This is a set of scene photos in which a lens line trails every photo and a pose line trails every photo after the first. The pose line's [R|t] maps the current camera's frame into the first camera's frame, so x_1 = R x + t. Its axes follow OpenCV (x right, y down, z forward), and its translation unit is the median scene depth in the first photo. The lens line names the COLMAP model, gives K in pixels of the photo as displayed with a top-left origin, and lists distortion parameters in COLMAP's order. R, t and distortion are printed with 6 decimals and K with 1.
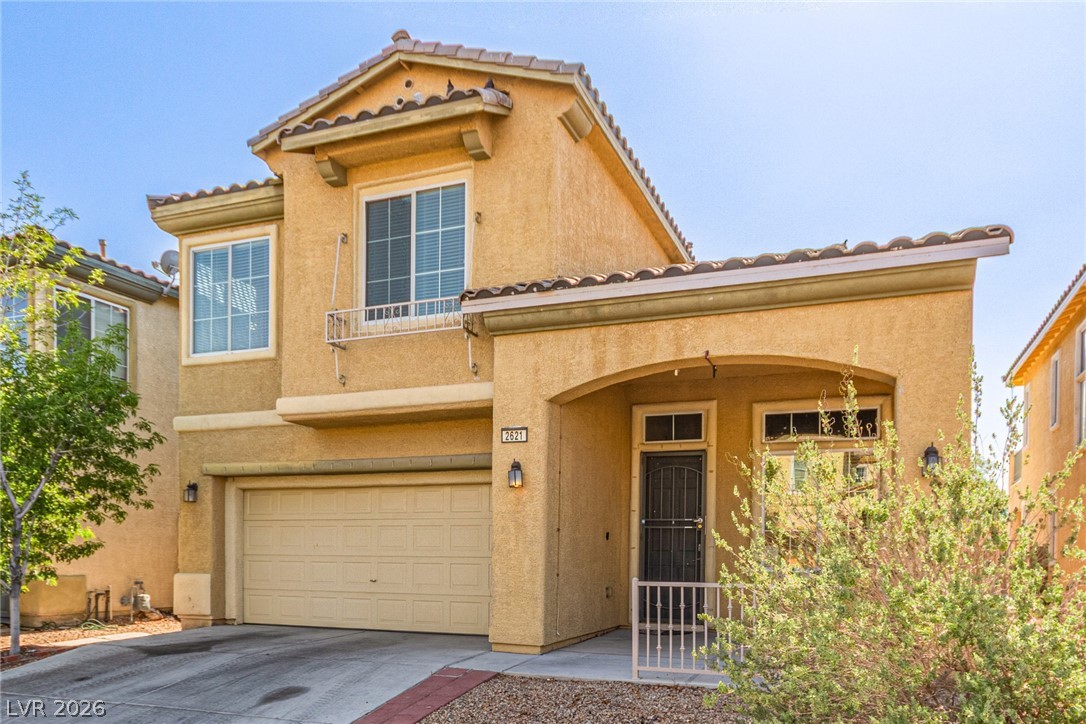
lens RADIAL K [[493.2, 0, 676.5], [0, 493.2, 379.5], [0, 0, 1]] dist [-0.001412, 0.000002]
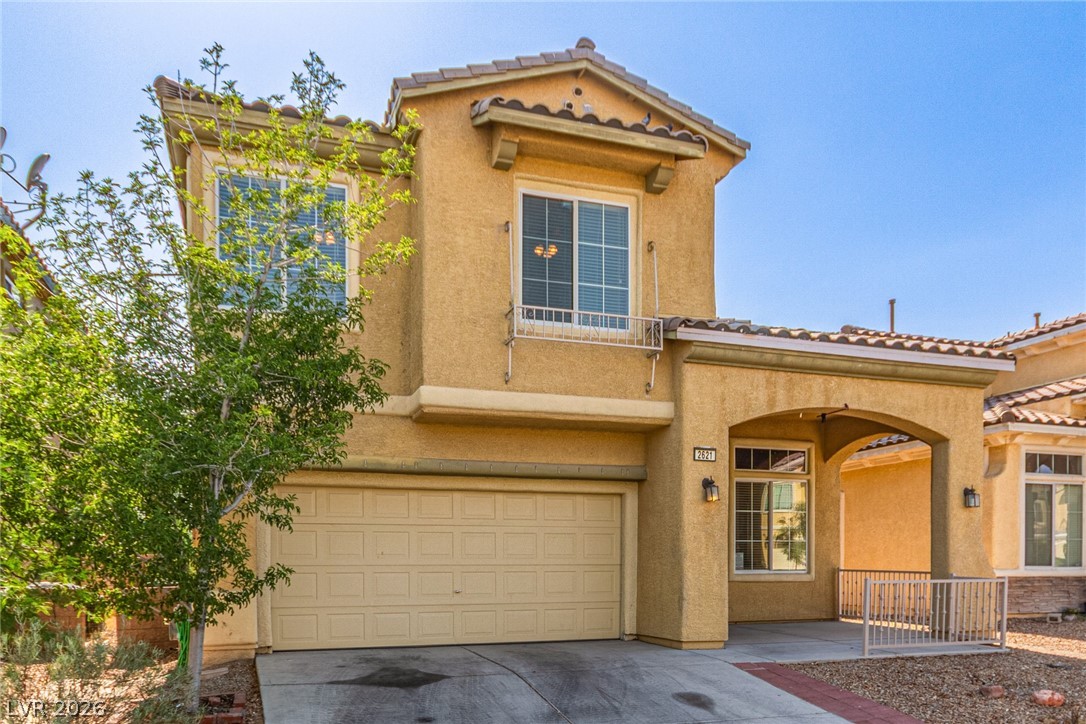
lens RADIAL K [[476.1, 0, 477.0], [0, 476.1, 391.4], [0, 0, 1]] dist [-0.000966, -0.000199]
pose [[0.908299, 0.132917, 0.396643, -1.058663], [-0.131654, 0.990825, -0.030547, 0.061334], [-0.397064, -0.024474, 0.917465, 0.184778]]
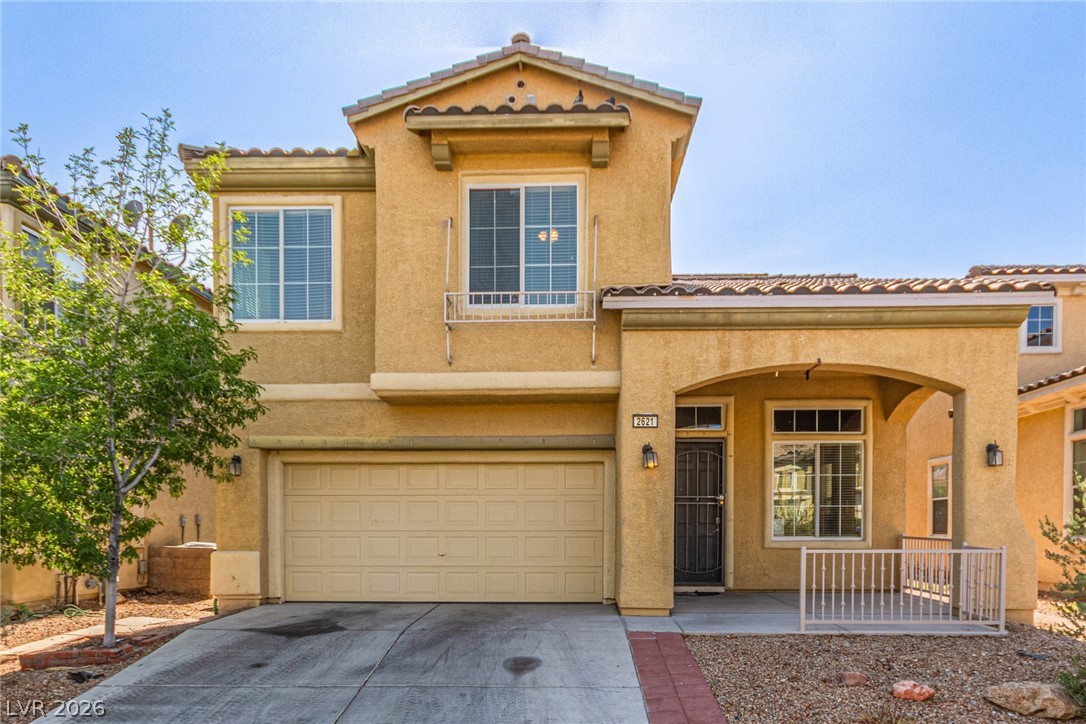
lens RADIAL K [[437.6, 0, 592.8], [0, 437.6, 371.0], [0, 0, 1]] dist [0.000125, -0.000075]
pose [[0.978232, 0.062542, 0.197866, -0.551547], [-0.062416, 0.998027, -0.006877, 0.012134], [-0.197906, -0.005623, 0.980205, 0.044495]]
